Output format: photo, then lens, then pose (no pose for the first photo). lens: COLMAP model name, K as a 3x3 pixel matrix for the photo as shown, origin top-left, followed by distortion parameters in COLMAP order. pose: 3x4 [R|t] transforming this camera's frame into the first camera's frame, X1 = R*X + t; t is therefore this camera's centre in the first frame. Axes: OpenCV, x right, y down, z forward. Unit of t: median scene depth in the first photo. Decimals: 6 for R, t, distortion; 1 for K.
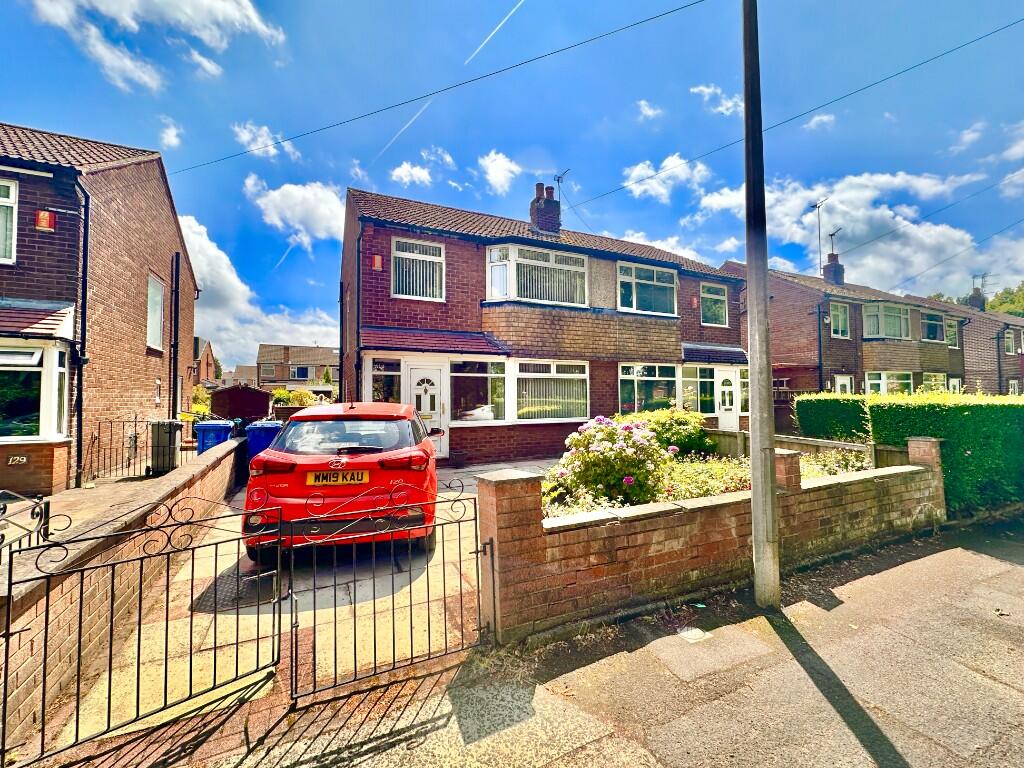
lens RADIAL K [[428.6, 0, 515.8], [0, 428.6, 385.6], [0, 0, 1]] dist [0.000814, -0.000290]
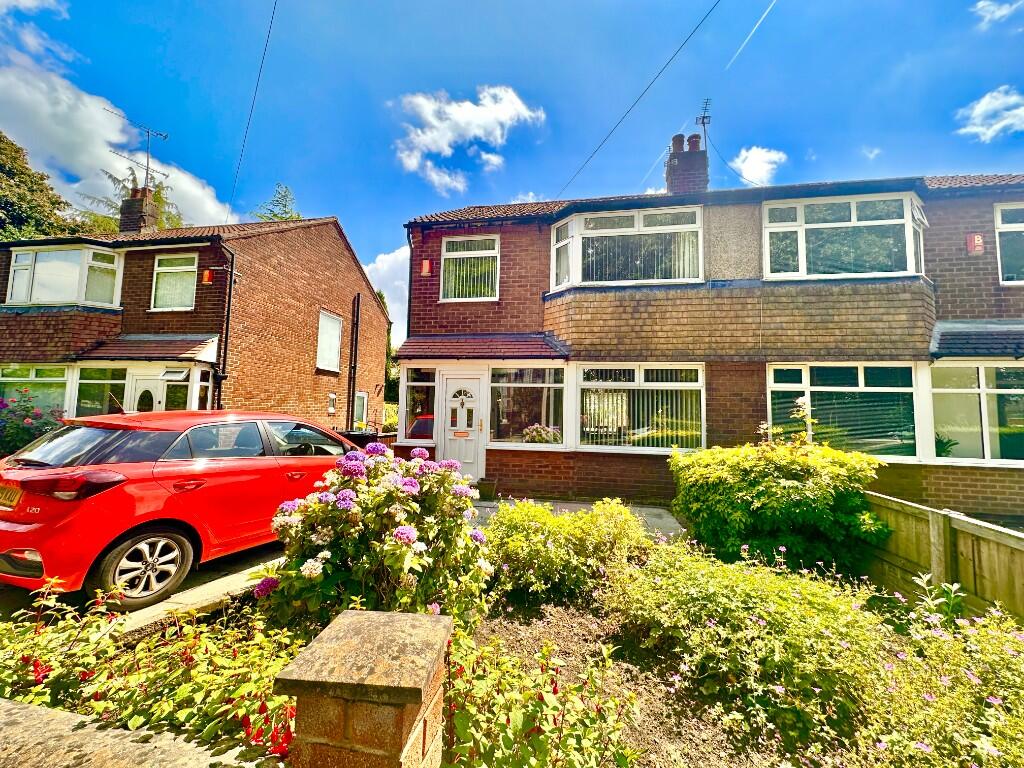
lens RADIAL K [[406.1, 0, 511.6], [0, 406.1, 390.4], [0, 0, 1]] dist [-0.001075, -0.000089]
pose [[0.812949, -0.010778, -0.582235, 0.307245], [-0.012217, 0.999293, -0.035555, 0.011226], [0.582206, 0.036018, 0.812243, 0.344968]]
